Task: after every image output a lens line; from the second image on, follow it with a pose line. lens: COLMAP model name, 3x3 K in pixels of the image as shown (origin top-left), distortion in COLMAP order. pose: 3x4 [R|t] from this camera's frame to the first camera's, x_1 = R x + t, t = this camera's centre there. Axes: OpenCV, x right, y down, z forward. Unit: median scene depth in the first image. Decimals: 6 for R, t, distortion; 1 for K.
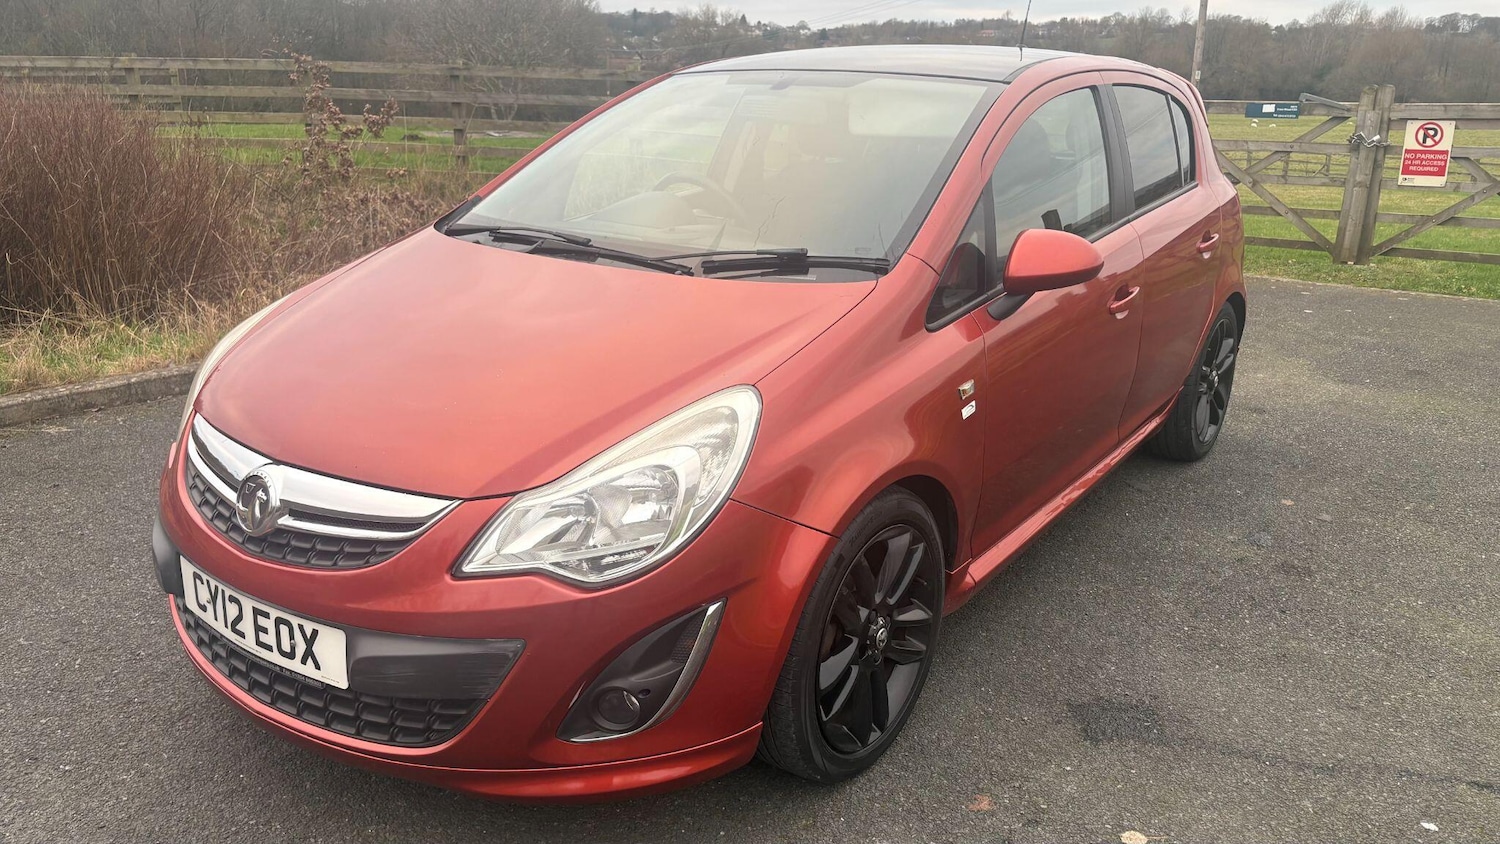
lens RADIAL K [[1156.0, 0, 746.5], [0, 1156.0, 428.5], [0, 0, 1]] dist [0.052253, -0.052005]
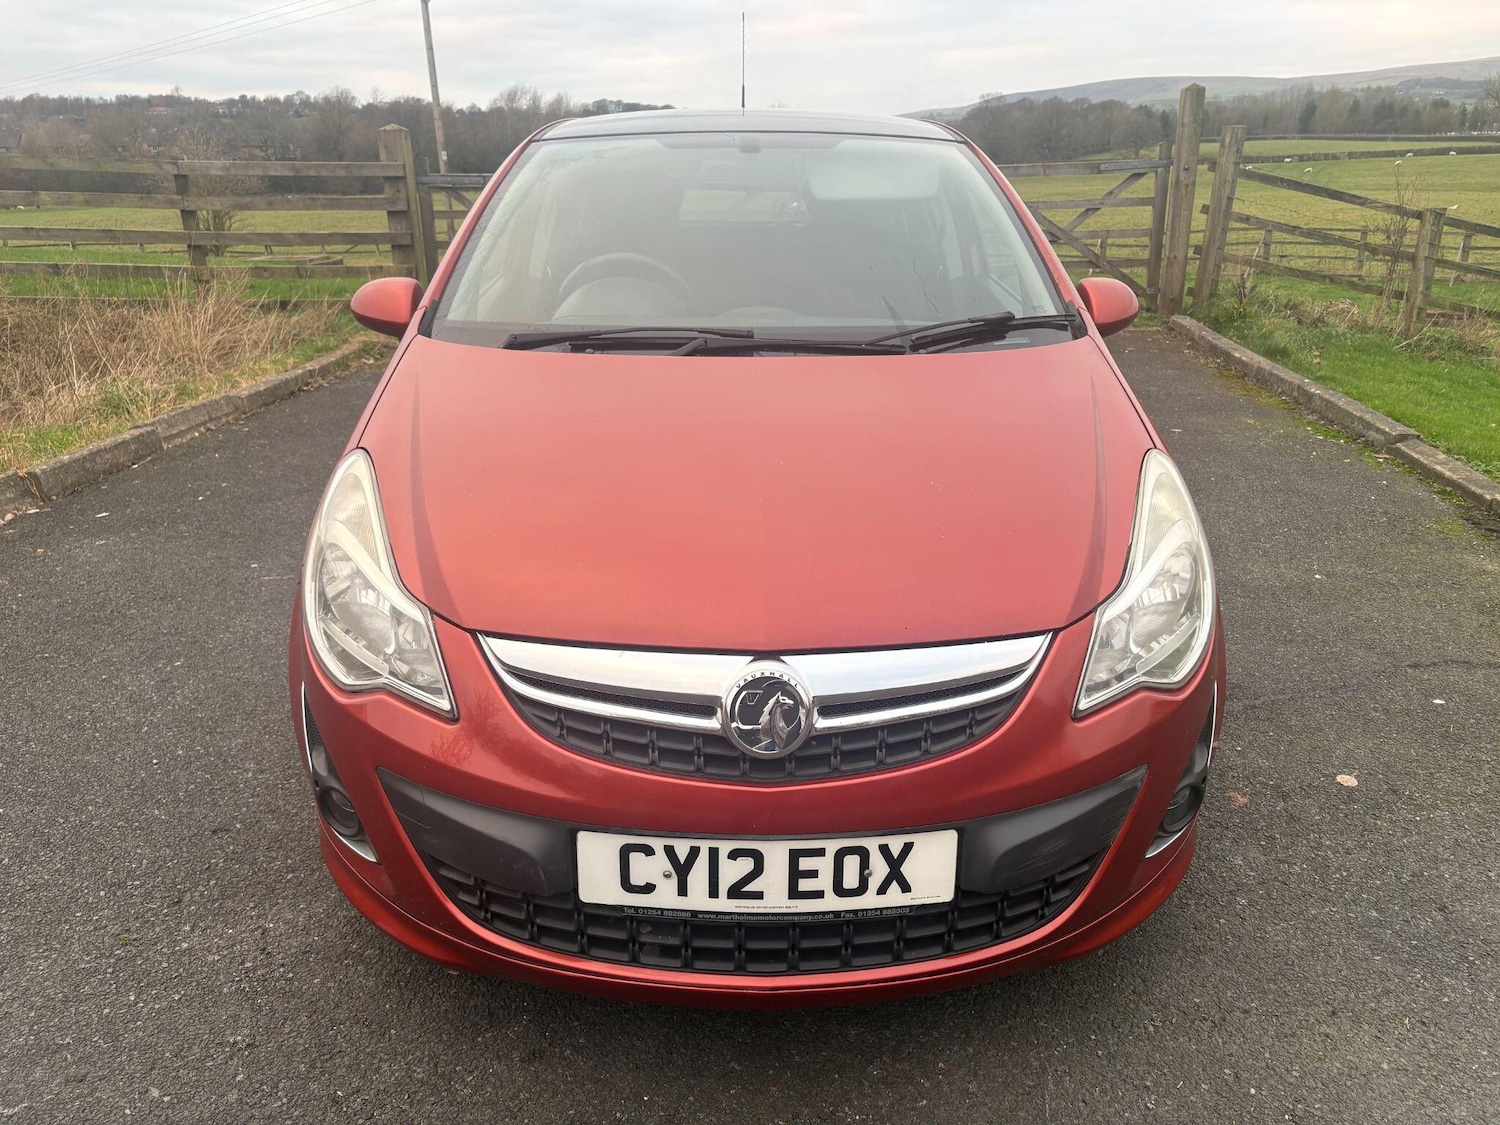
lens RADIAL K [[1154.4, 0, 763.3], [0, 1154.4, 555.8], [0, 0, 1]] dist [0.045113, -0.046190]
pose [[0.792824, -0.212456, 0.571220, -0.690642], [0.191965, 0.976616, 0.096798, -0.089329], [-0.578428, 0.032911, 0.815069, 0.336488]]
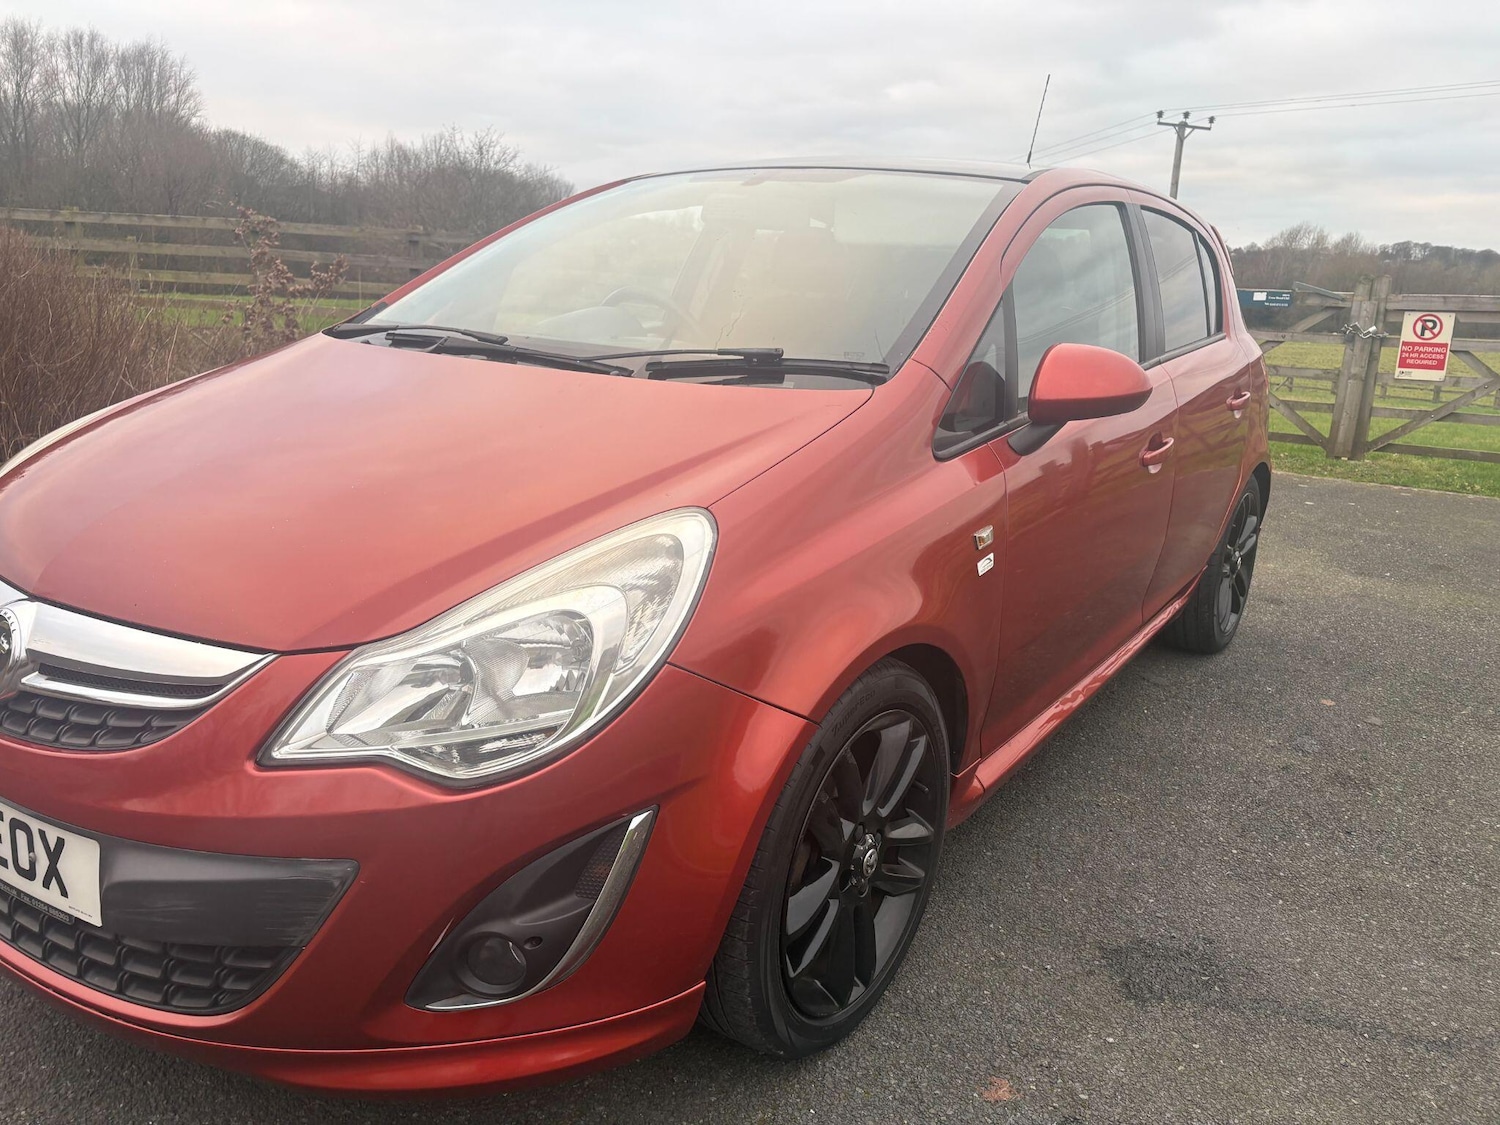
lens RADIAL K [[1154.4, 0, 745.1], [0, 1154.4, 565.3], [0, 0, 1]] dist [0.045113, -0.046190]
pose [[0.999223, 0.027597, 0.028138, 0.009312], [-0.026082, 0.998261, -0.052873, 0.030023], [-0.029548, 0.052098, 0.998205, 0.233904]]
